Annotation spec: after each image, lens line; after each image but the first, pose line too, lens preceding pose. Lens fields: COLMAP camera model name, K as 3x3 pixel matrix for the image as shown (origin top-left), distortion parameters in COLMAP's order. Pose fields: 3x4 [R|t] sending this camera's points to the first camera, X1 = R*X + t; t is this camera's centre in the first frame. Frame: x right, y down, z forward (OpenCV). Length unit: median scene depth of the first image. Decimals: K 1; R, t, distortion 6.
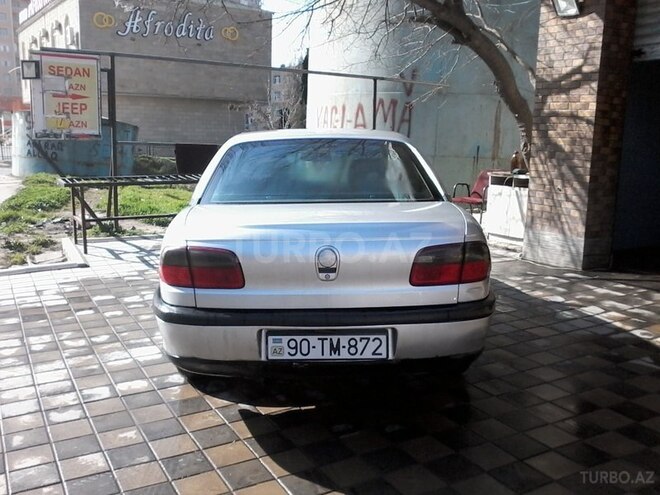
lens RADIAL K [[650.7, 0, 334.1], [0, 650.7, 244.0], [0, 0, 1]] dist [-0.030002, 0.000000]
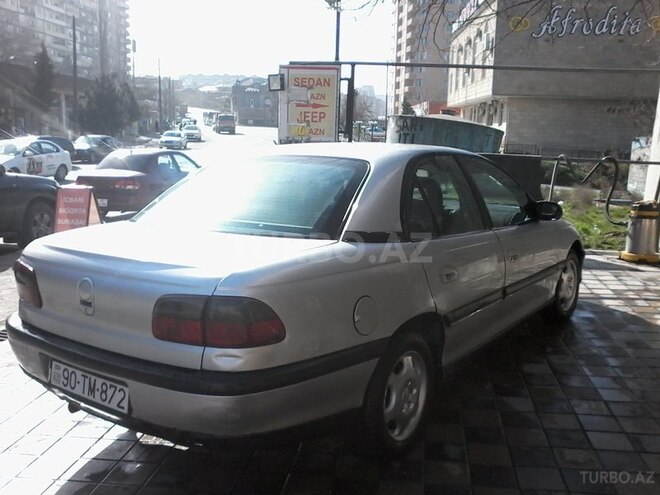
lens RADIAL K [[650.7, 0, 332.4], [0, 650.7, 250.6], [0, 0, 1]] dist [-0.030002, 0.000000]
pose [[0.798167, 0.105392, -0.593146, 0.280865], [-0.101260, 0.994041, 0.040363, -0.037150], [0.593865, 0.027845, 0.804082, 0.164113]]
